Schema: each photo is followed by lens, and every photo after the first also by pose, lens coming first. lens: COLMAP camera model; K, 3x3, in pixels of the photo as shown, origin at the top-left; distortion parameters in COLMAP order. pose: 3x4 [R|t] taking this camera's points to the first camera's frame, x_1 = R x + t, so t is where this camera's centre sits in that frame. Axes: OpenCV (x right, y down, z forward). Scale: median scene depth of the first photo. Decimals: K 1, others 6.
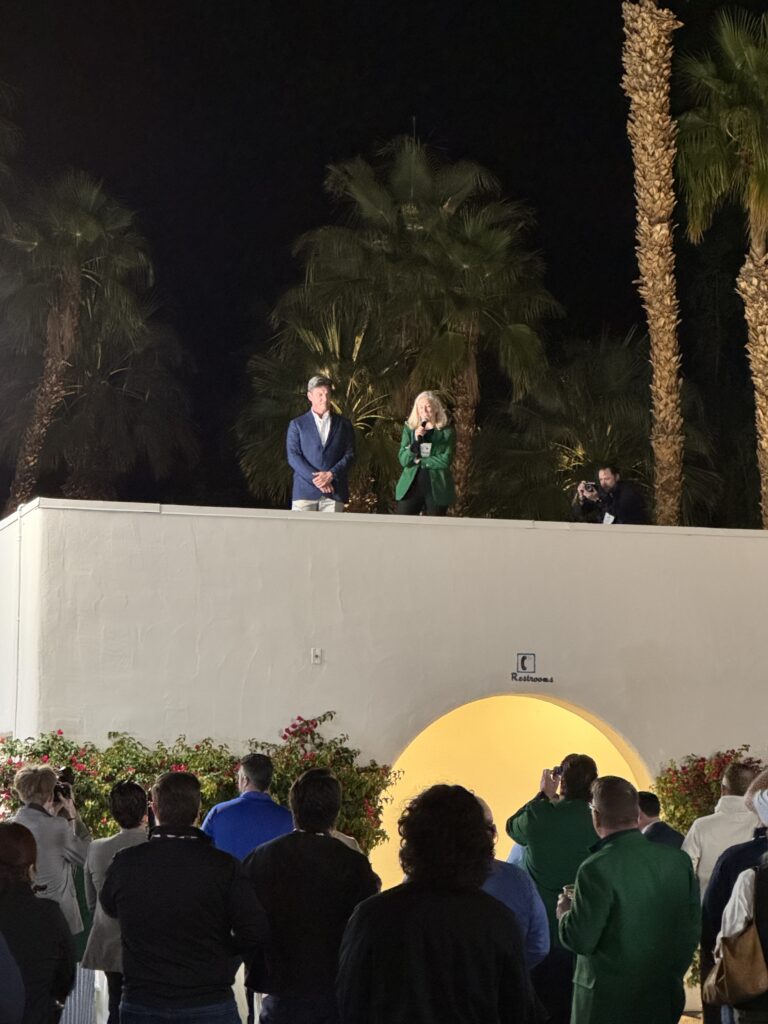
lens RADIAL K [[2815.8, 0, 382.6], [0, 2815.8, 512.3], [0, 0, 1]] dist [0.366543, 0.000000]
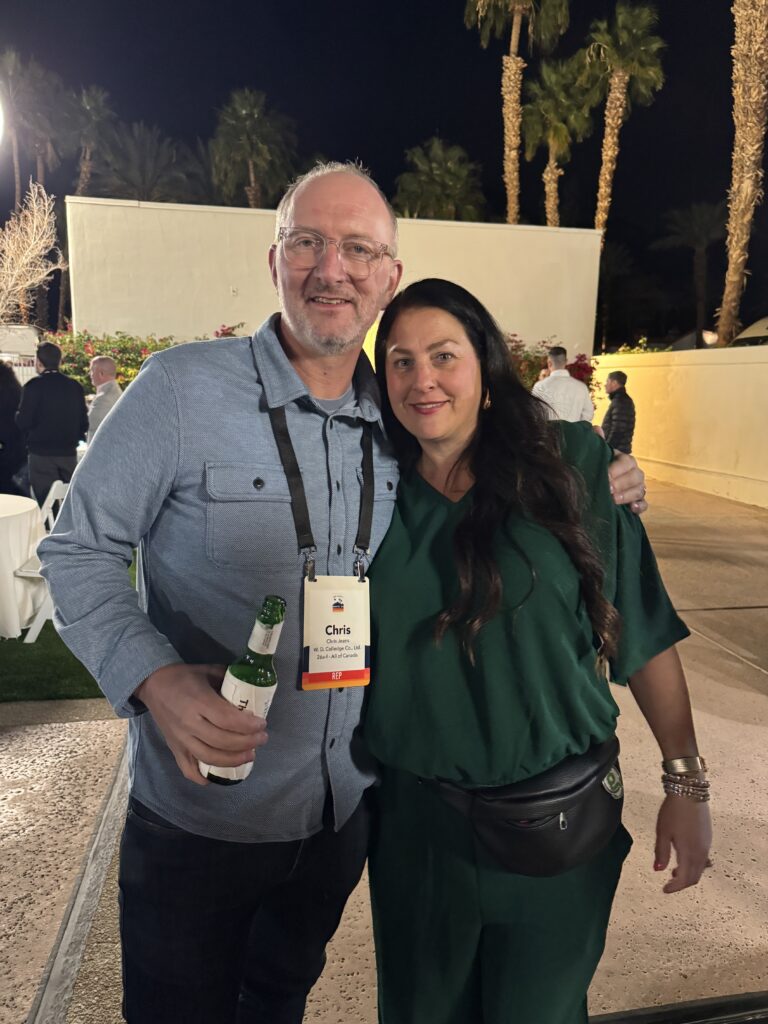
lens RADIAL K [[717.2, 0, 387.0], [0, 717.2, 514.9], [0, 0, 1]] dist [-0.004245, -0.002783]
pose [[0.992211, 0.035146, -0.119508, 0.072669], [-0.000370, 0.960200, 0.279312, 0.032130], [0.124569, -0.277092, 0.952734, 0.280974]]
